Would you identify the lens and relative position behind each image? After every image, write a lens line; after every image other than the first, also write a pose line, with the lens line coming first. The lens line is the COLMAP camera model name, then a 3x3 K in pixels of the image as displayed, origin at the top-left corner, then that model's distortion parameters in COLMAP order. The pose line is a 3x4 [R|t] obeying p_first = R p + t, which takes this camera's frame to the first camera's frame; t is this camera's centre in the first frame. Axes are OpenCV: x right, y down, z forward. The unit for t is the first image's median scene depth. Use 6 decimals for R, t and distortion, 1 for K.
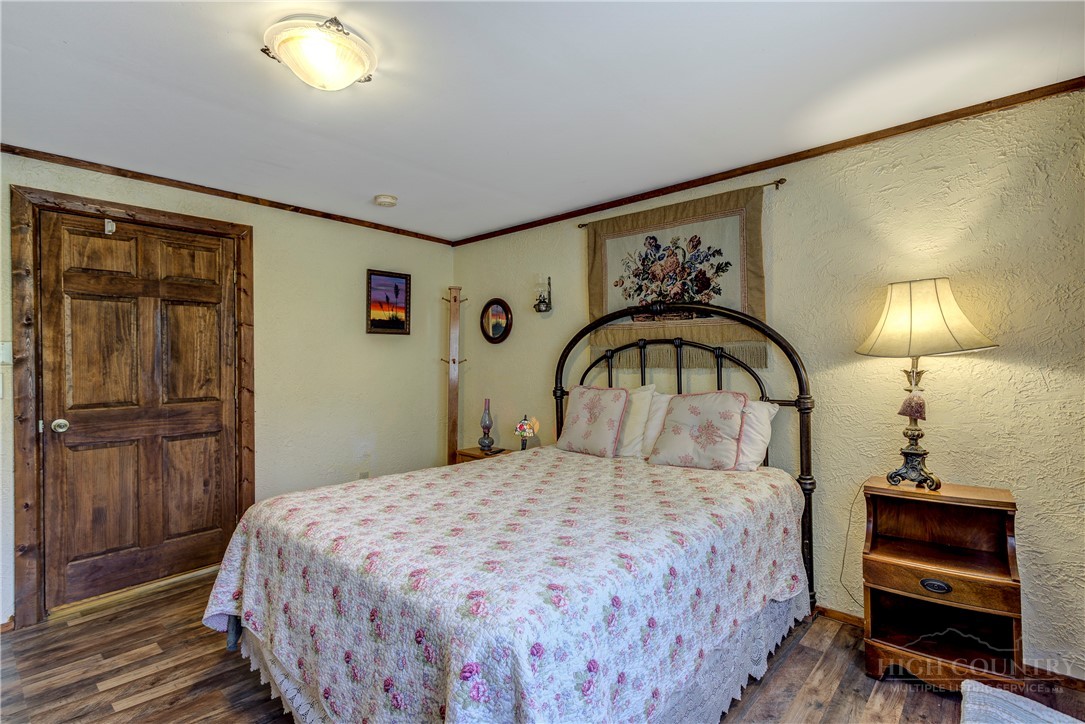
lens RADIAL K [[529.3, 0, 543.4], [0, 529.3, 359.5], [0, 0, 1]] dist [0.005257, 0.001788]
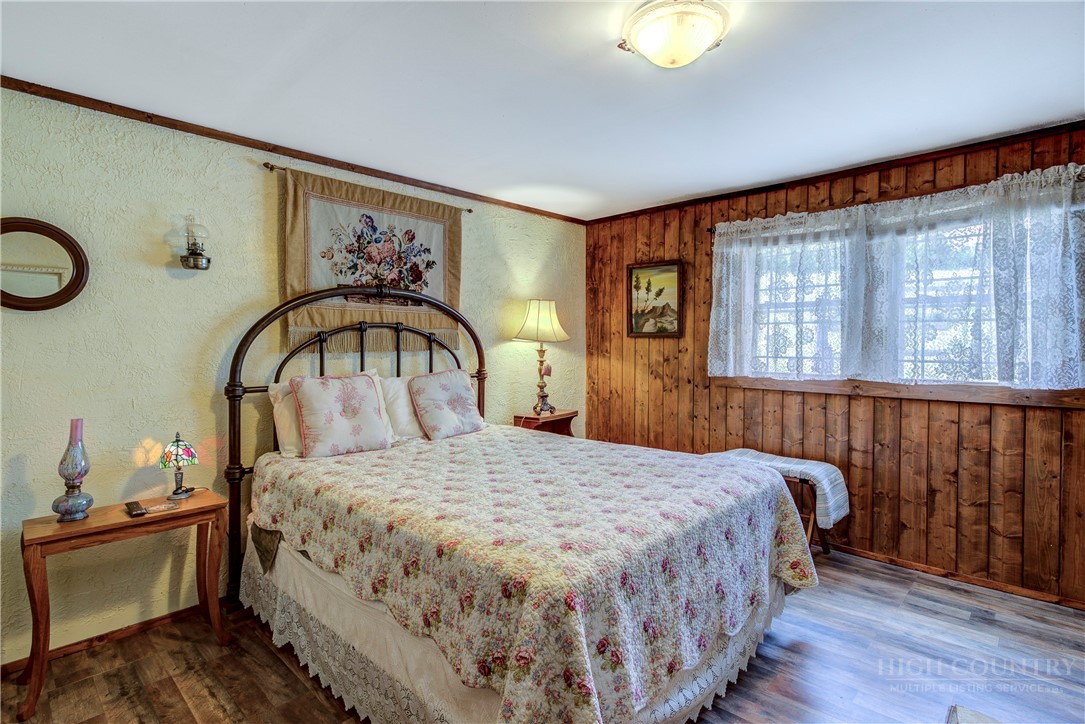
lens RADIAL K [[529.3, 0, 543.6], [0, 529.3, 356.5], [0, 0, 1]] dist [0.005257, 0.001788]
pose [[0.029016, -0.019509, 0.999389, -0.790156], [0.005946, 0.999795, 0.019344, 0.007630], [-0.999561, 0.005381, 0.029126, 0.686813]]
